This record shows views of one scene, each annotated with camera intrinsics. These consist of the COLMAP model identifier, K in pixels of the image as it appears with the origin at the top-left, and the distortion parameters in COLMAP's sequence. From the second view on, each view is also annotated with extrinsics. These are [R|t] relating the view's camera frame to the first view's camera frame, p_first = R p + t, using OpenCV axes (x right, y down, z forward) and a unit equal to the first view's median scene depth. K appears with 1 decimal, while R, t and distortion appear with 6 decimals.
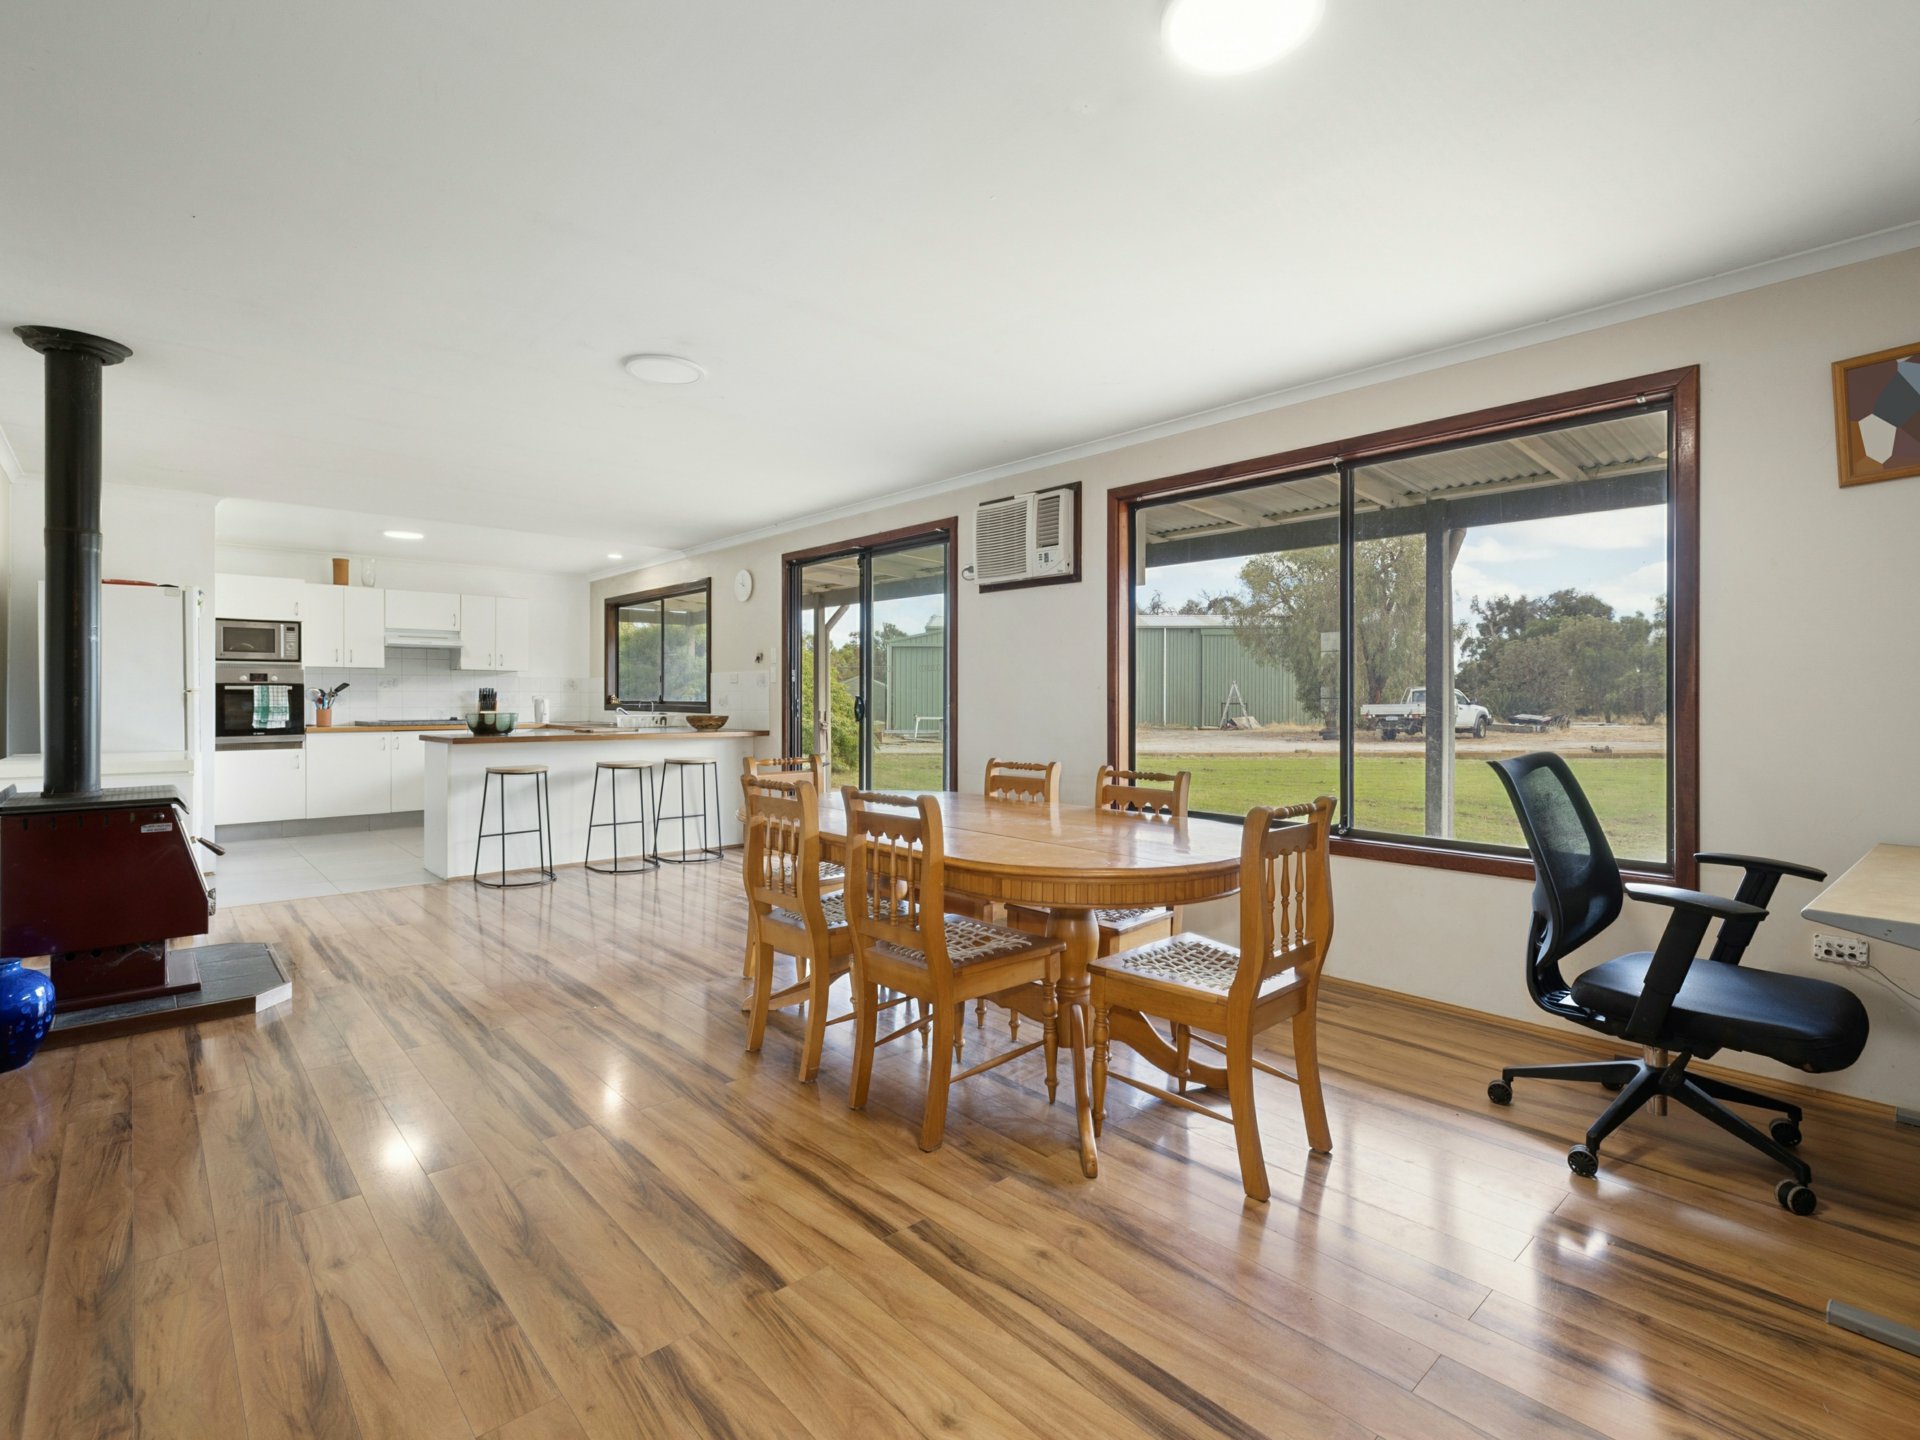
lens RADIAL K [[879.5, 0, 967.5], [0, 879.5, 706.7], [0, 0, 1]] dist [-0.003314, 0.000057]
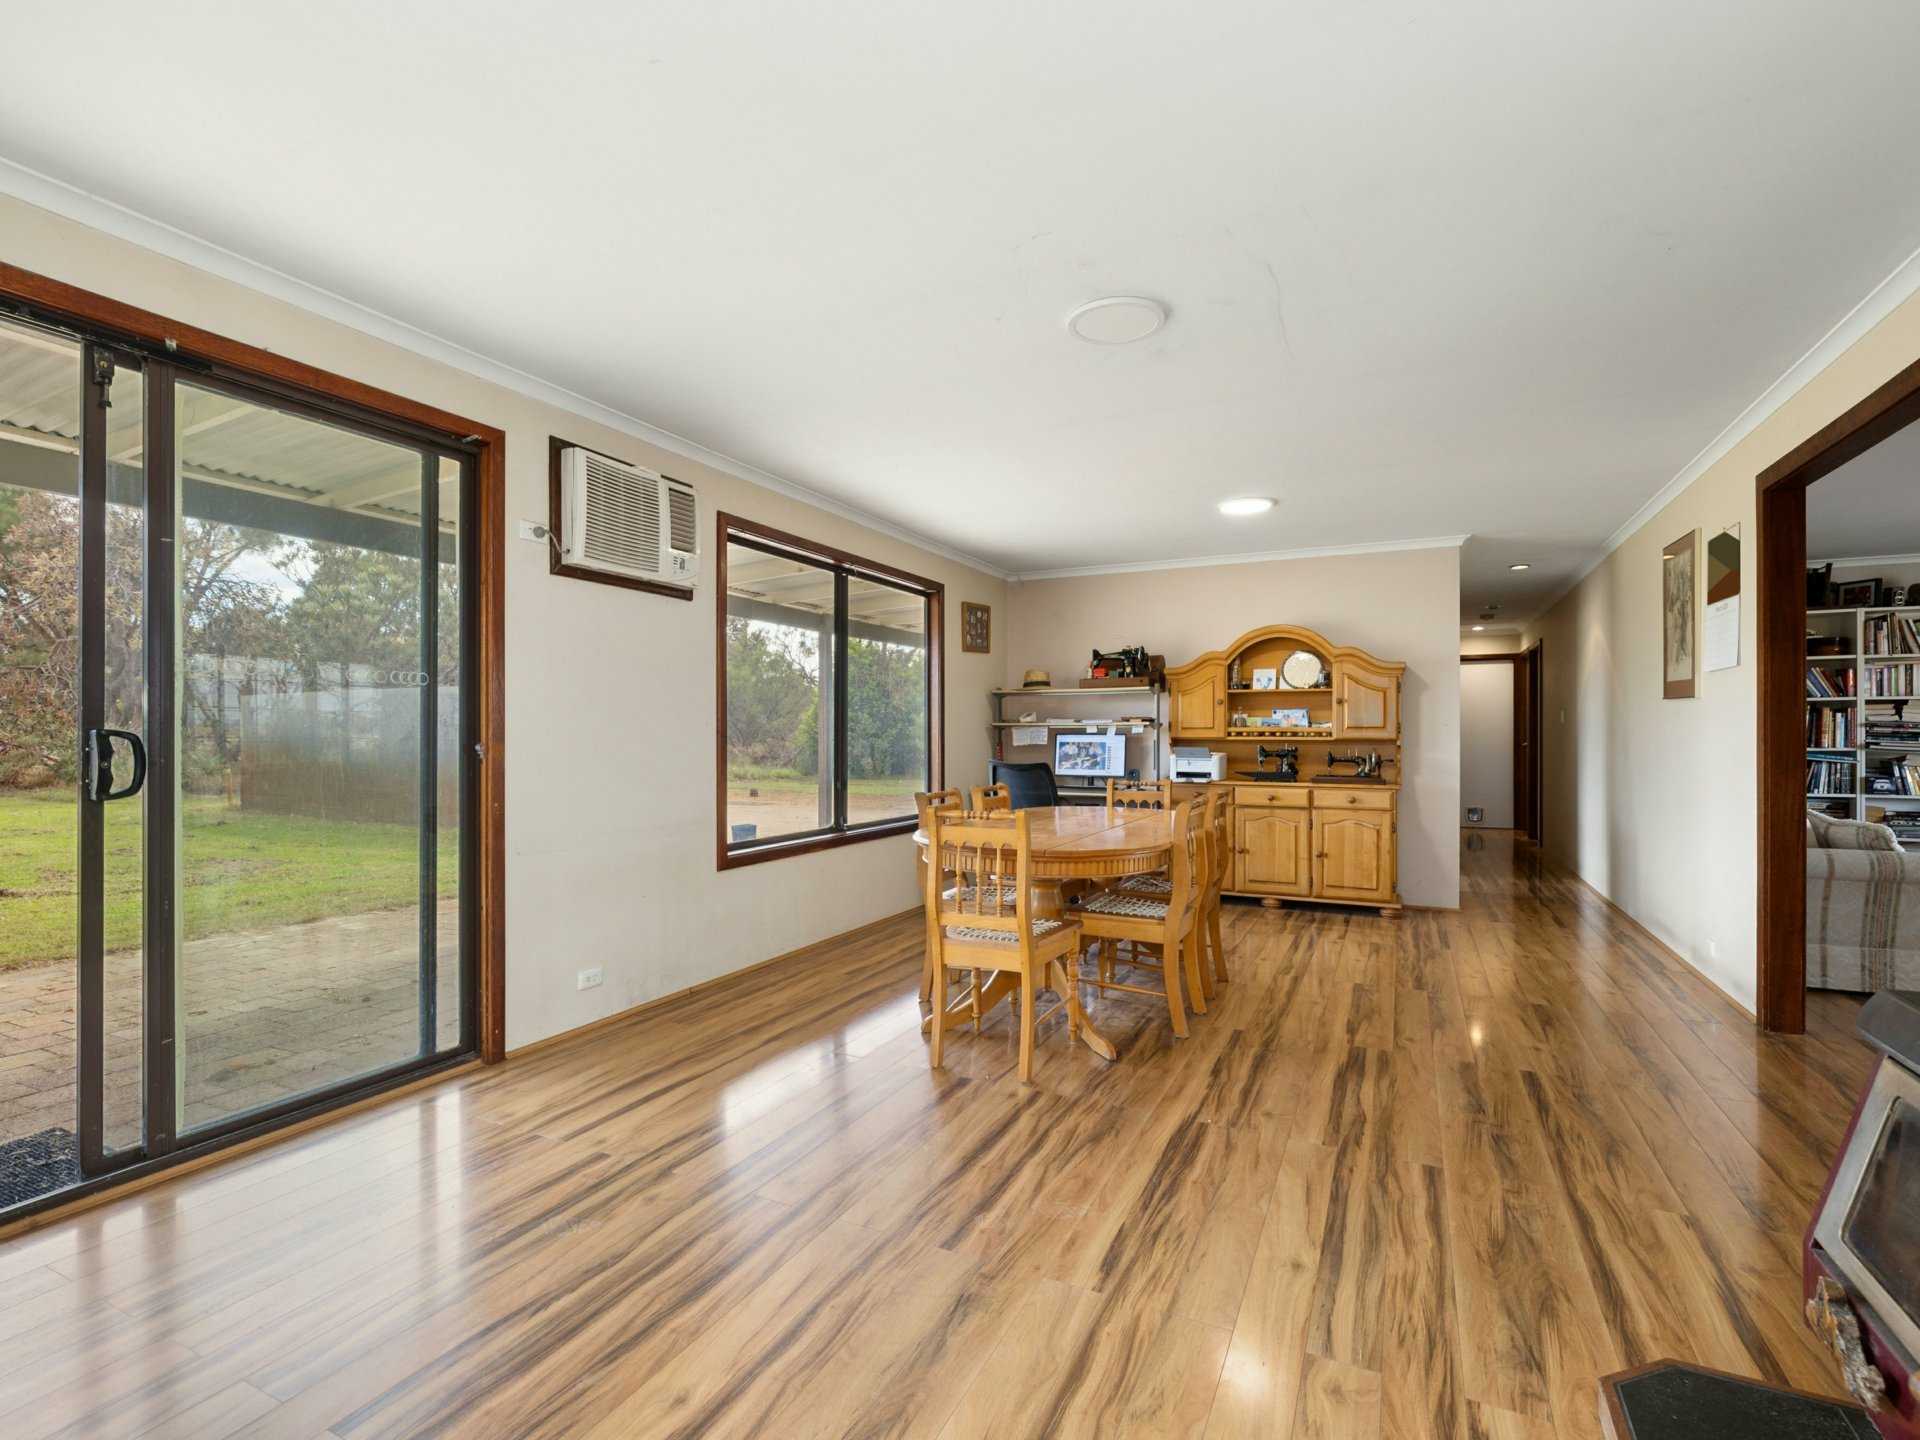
lens RADIAL K [[879.5, 0, 946.3], [0, 879.5, 736.5], [0, 0, 1]] dist [-0.003314, 0.000057]
pose [[-0.325759, -0.008054, 0.945419, -1.028068], [0.000862, 0.999961, 0.008816, -0.020208], [-0.945453, 0.003687, -0.325739, 1.383898]]
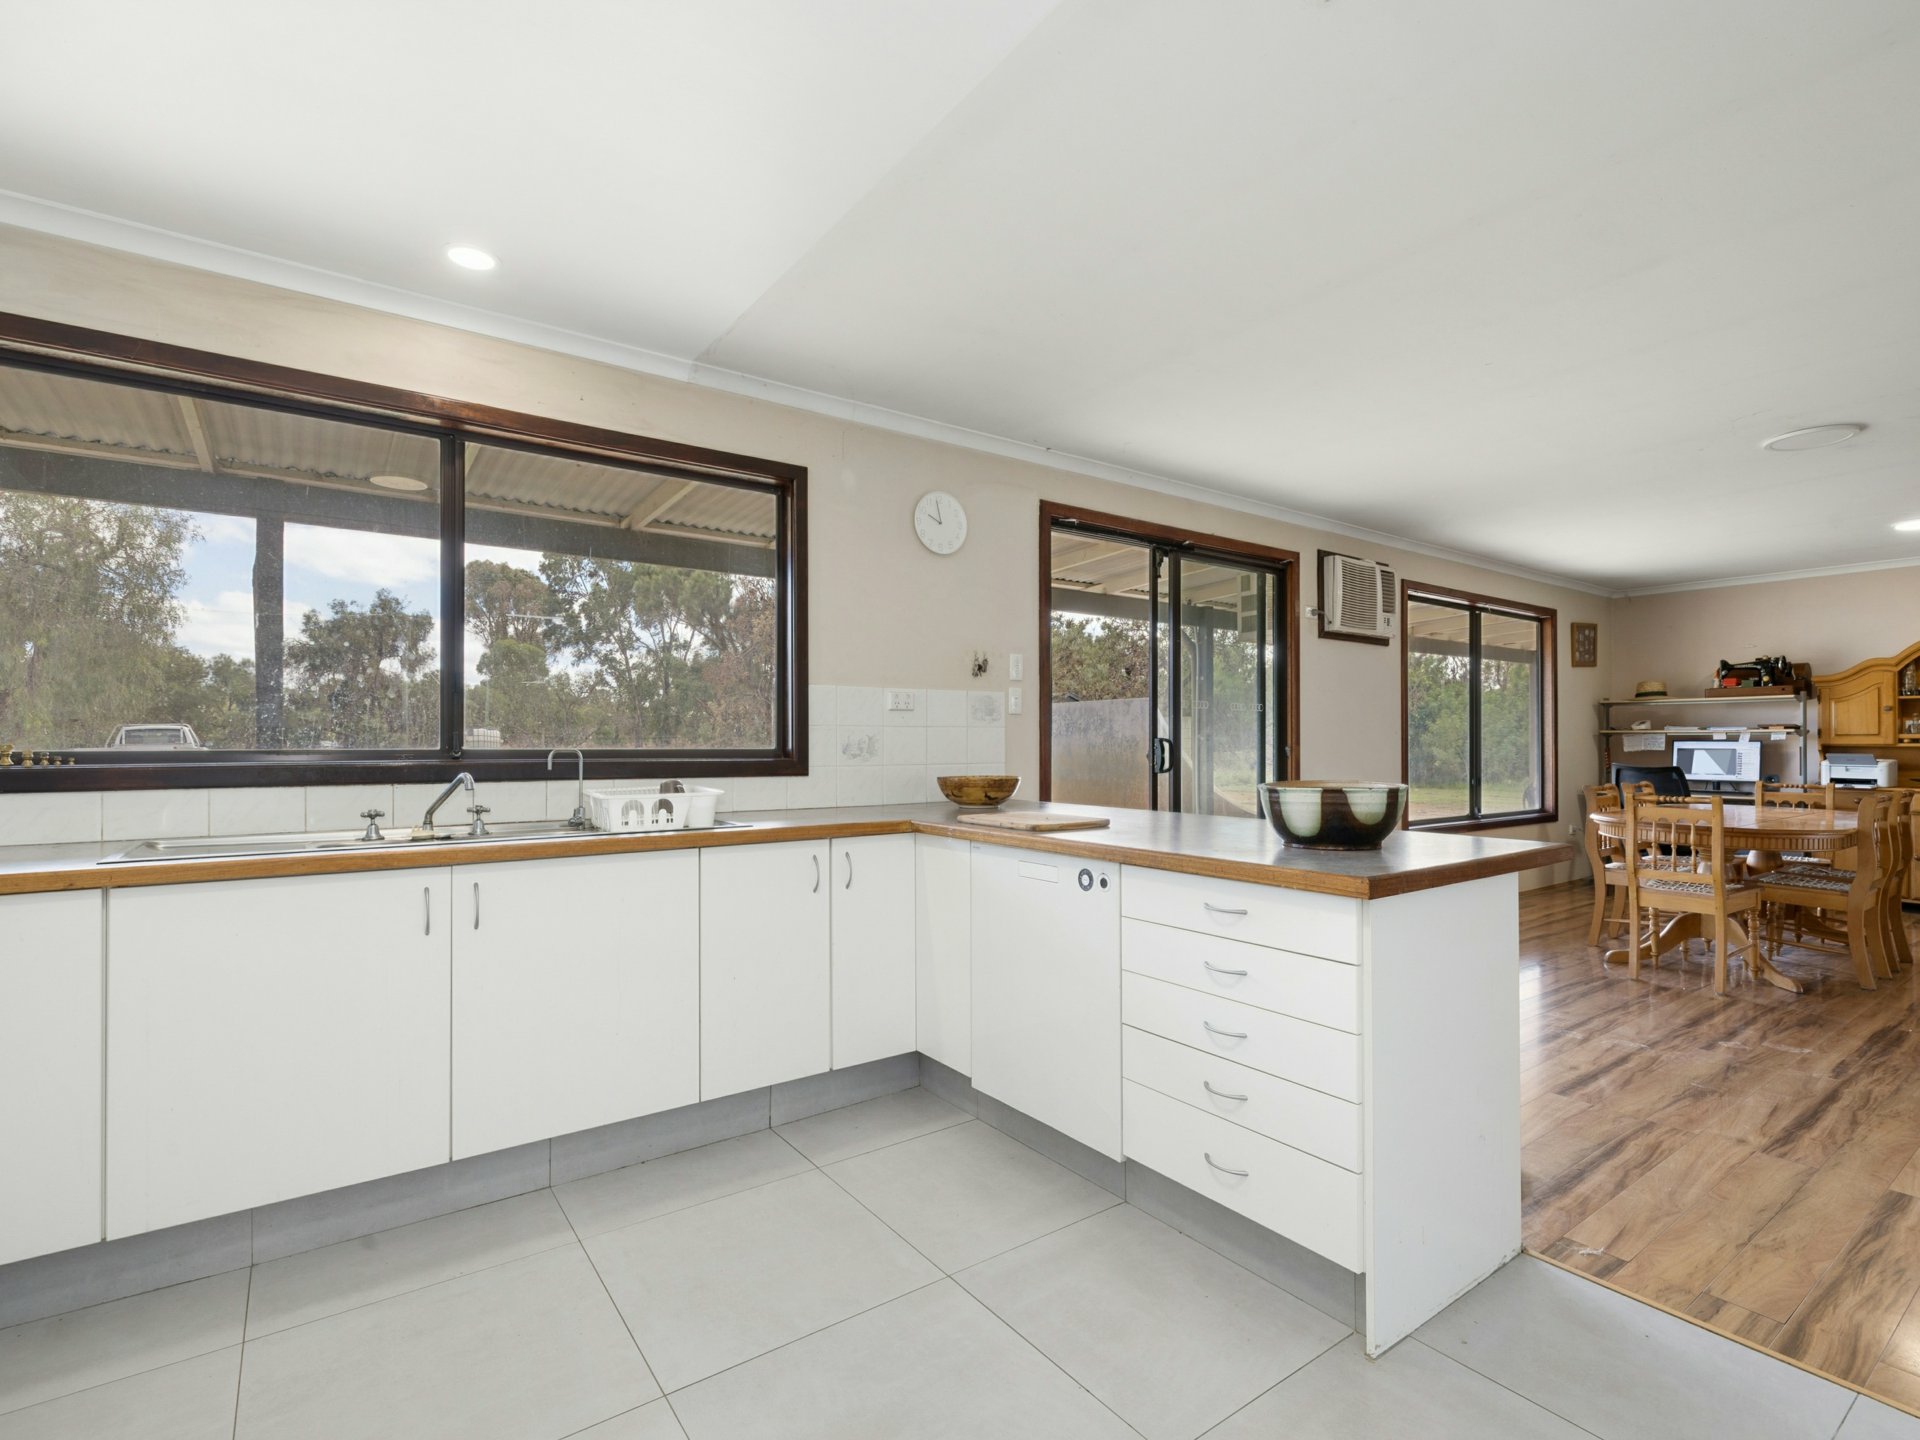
lens RADIAL K [[936.8, 0, 954.4], [0, 936.8, 736.7], [0, 0, 1]] dist [0.026912, -0.001000]
pose [[0.112965, -0.003428, 0.993593, -1.643339], [0.003194, 0.999990, 0.003087, -0.029376], [-0.993594, 0.002825, 0.112975, 1.917715]]
